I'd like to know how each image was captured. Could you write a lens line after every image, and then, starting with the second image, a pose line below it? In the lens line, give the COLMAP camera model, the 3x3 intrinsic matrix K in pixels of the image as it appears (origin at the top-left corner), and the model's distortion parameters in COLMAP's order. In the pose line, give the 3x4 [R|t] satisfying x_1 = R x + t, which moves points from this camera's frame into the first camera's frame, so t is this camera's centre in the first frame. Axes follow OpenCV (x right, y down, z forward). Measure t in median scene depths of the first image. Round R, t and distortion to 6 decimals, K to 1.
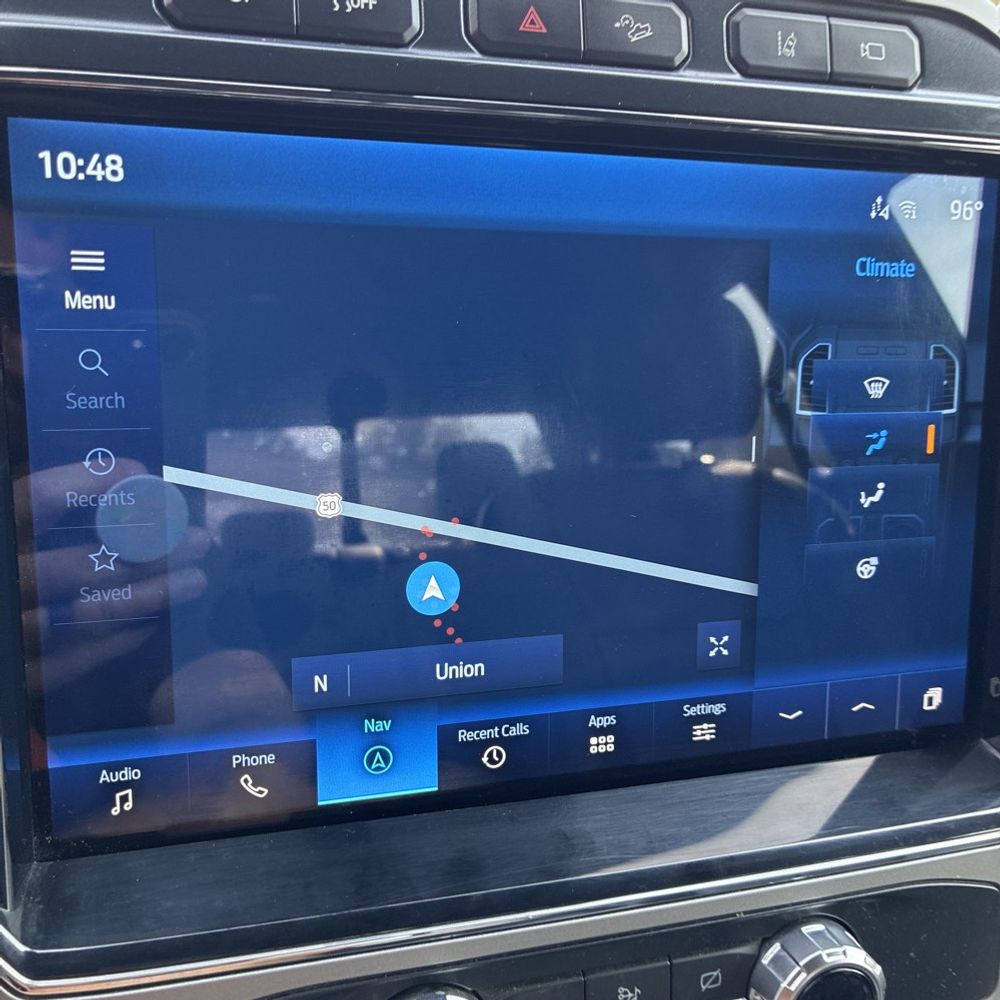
lens RADIAL K [[991.8, 0, 498.8], [0, 991.8, 492.4], [0, 0, 1]] dist [-0.004319, 0.000000]
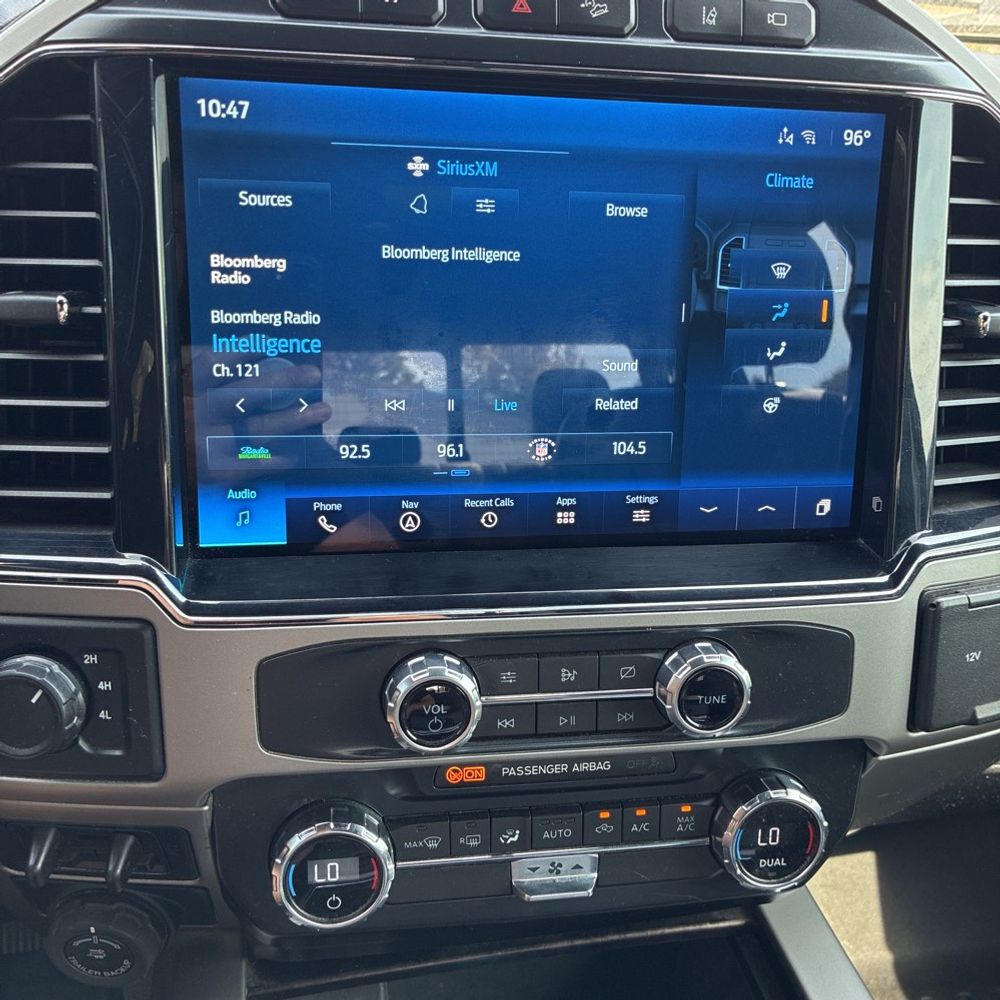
lens RADIAL K [[991.8, 0, 503.9], [0, 991.8, 506.1], [0, 0, 1]] dist [-0.004319, 0.000000]
pose [[0.992742, 0.037751, -0.114182, 0.182503], [-0.030534, 0.997463, 0.064311, 0.151189], [0.116320, -0.060358, 0.991376, -0.445854]]
